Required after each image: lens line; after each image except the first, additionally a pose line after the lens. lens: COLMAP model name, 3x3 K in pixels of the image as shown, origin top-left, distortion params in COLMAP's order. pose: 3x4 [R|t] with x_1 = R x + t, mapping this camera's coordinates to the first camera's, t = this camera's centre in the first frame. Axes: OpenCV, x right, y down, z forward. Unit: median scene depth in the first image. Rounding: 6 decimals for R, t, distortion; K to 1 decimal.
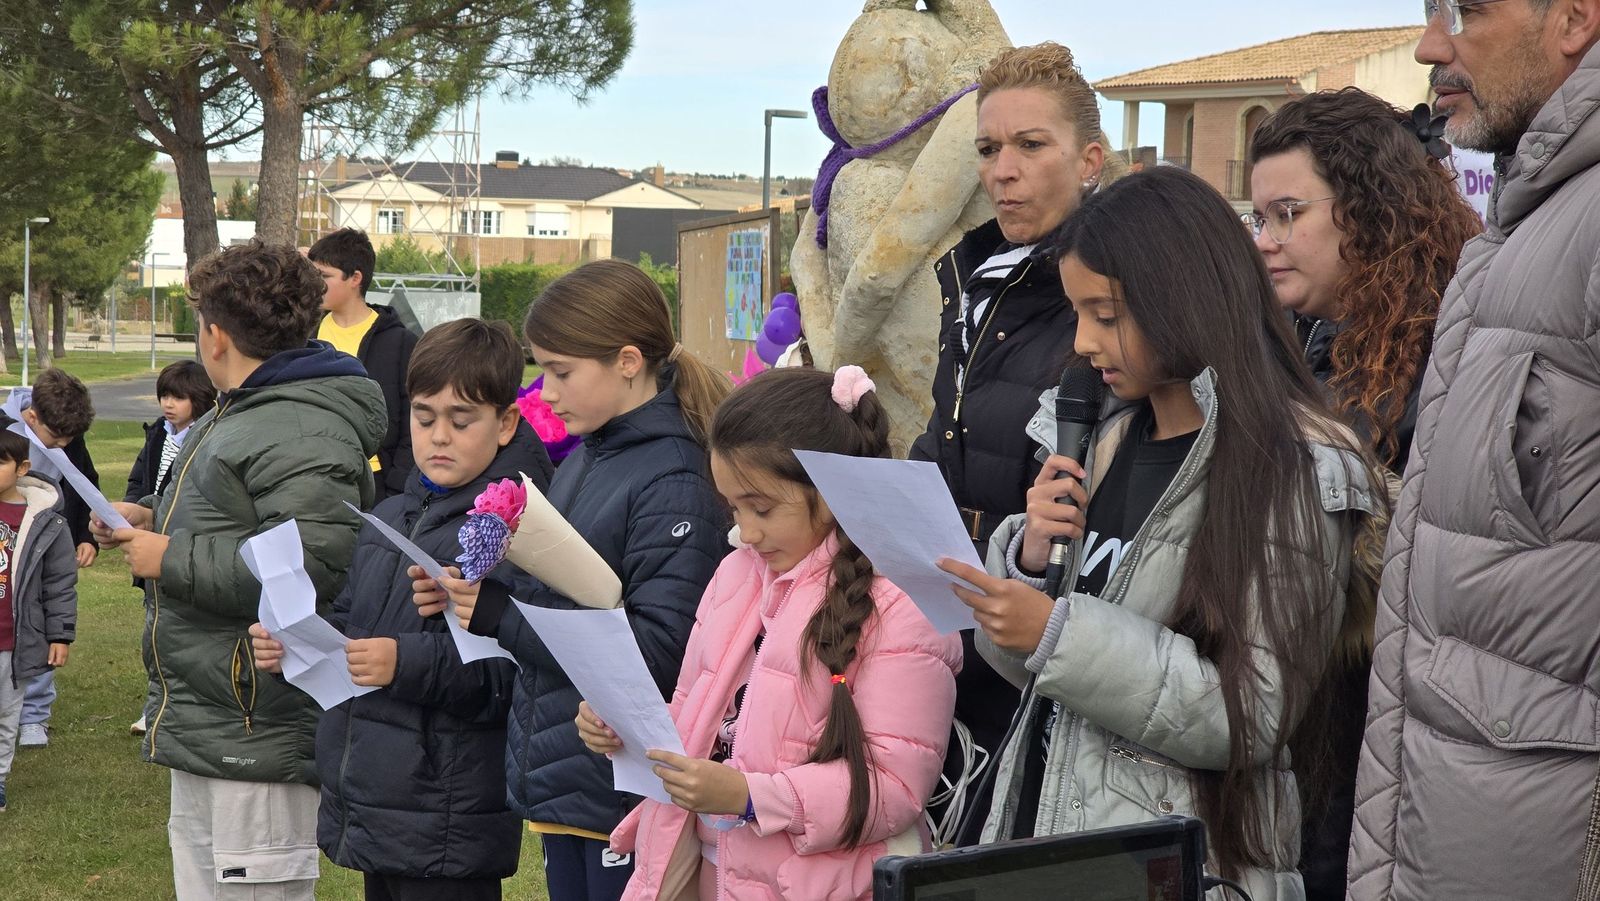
lens RADIAL K [[3067.0, 0, 800.0], [0, 3067.0, 450.5], [0, 0, 1]] dist [-0.521237, 6.306114]
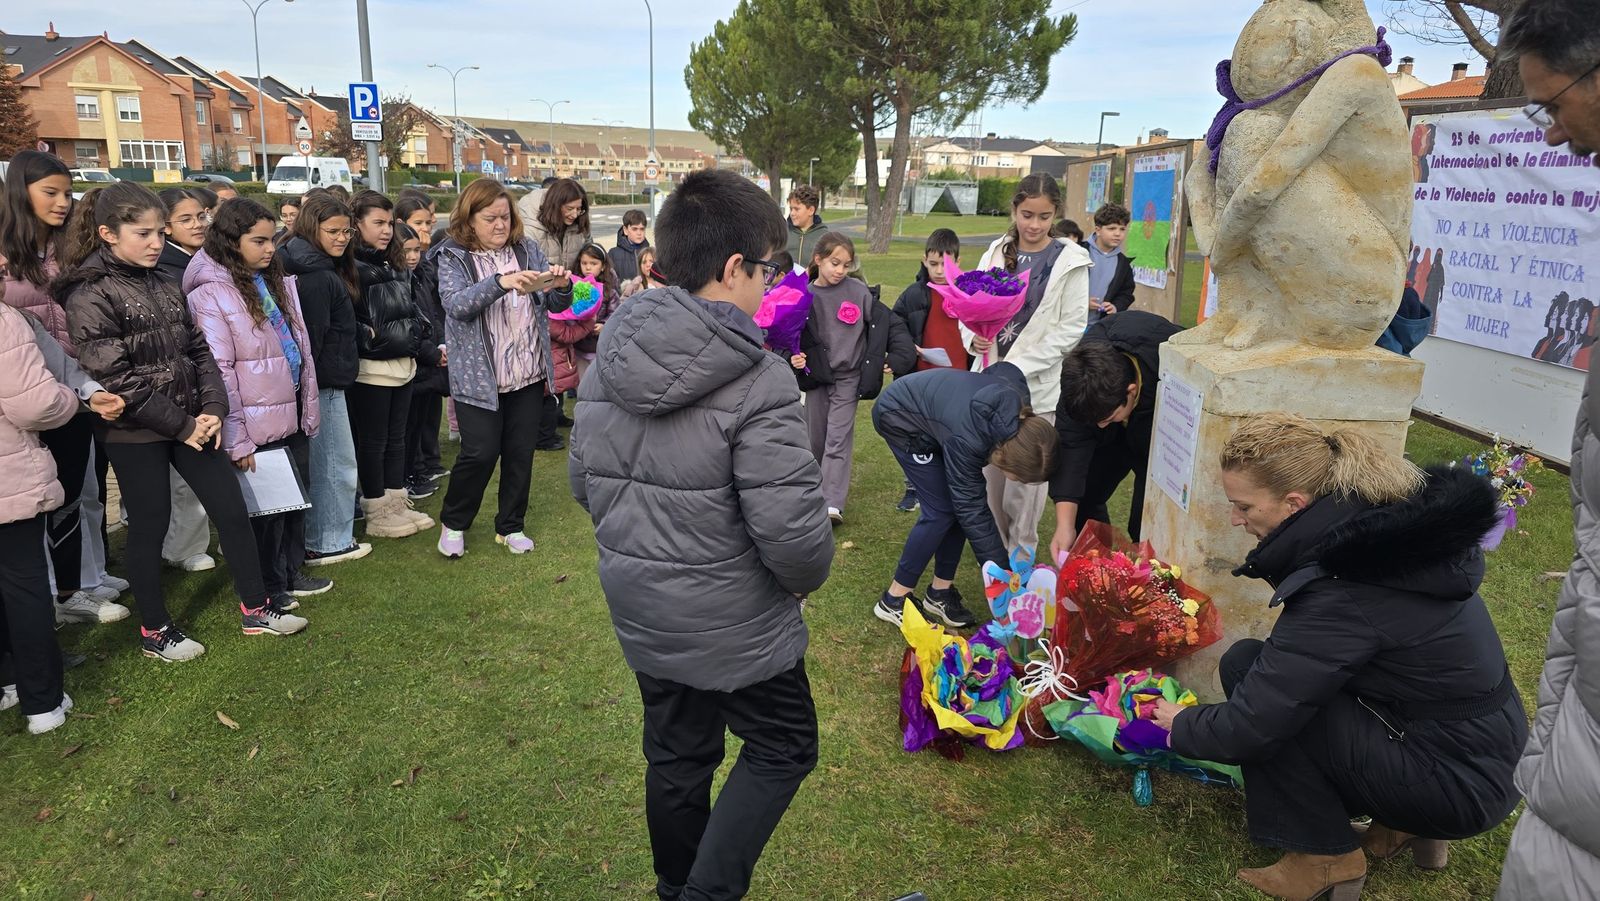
lens RADIAL K [[1073.1, 0, 781.6], [0, 1073.1, 454.4], [0, 0, 1]] dist [0.053949, -0.044059]
pose [[0.961190, 0.078015, -0.264627, -0.007608], [-0.026358, 0.980765, 0.193402, -0.004387], [0.274626, -0.178921, 0.944758, 0.066274]]
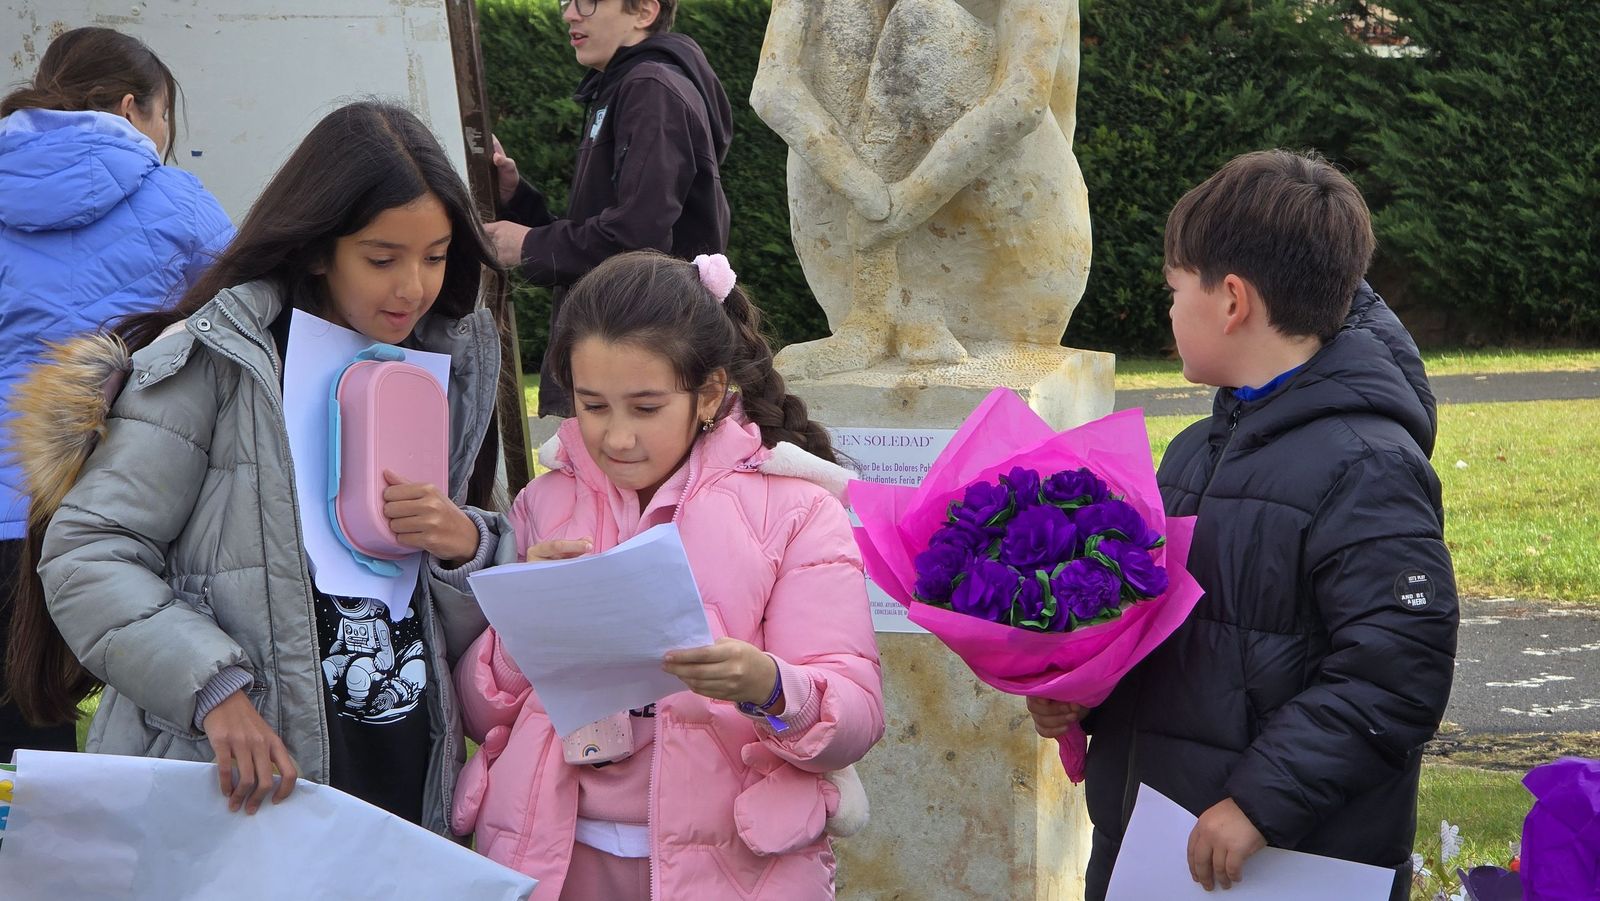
lens RADIAL K [[5313.4, 0, 800.0], [0, 5313.4, 450.5], [0, 0, 1]] dist [0.279143, 1.166324]
pose [[0.534383, -0.058138, 0.843240, -0.231150], [0.071290, 0.997177, 0.023573, 0.000999], [-0.842230, 0.047518, 0.537019, 0.023789]]
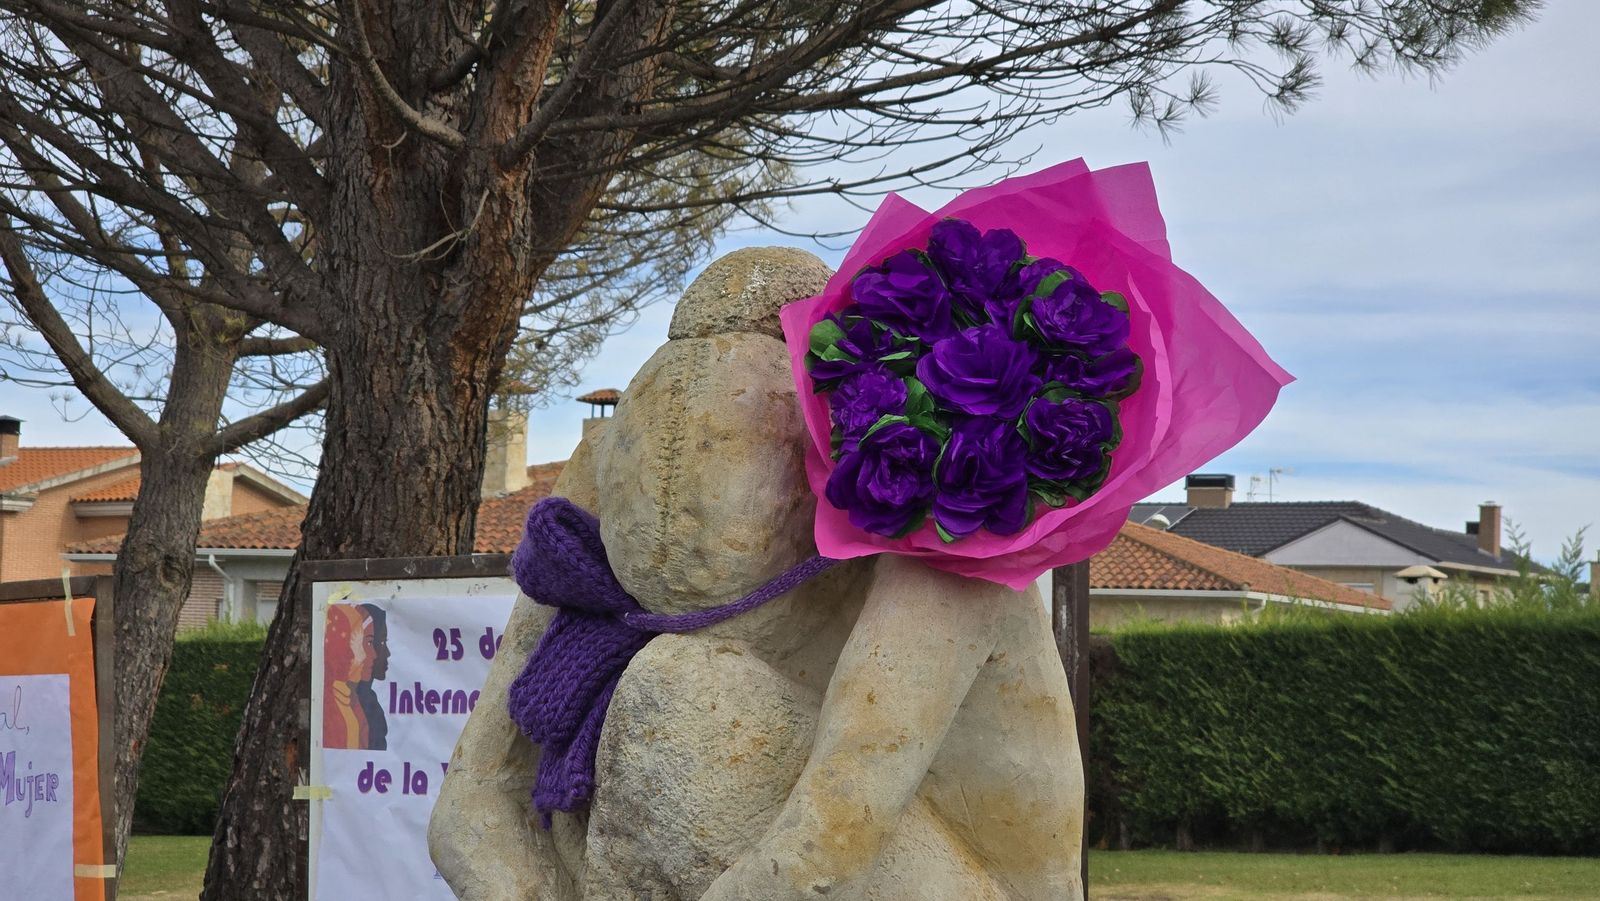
lens RADIAL K [[3067.0, 0, 800.0], [0, 3067.0, 450.5], [0, 0, 1]] dist [-0.521237, 6.306114]
pose [[0.855786, 0.034504, 0.516179, -0.035782], [0.035814, 0.991428, -0.125650, -0.010211], [-0.516089, 0.126016, 0.847214, 0.093075]]
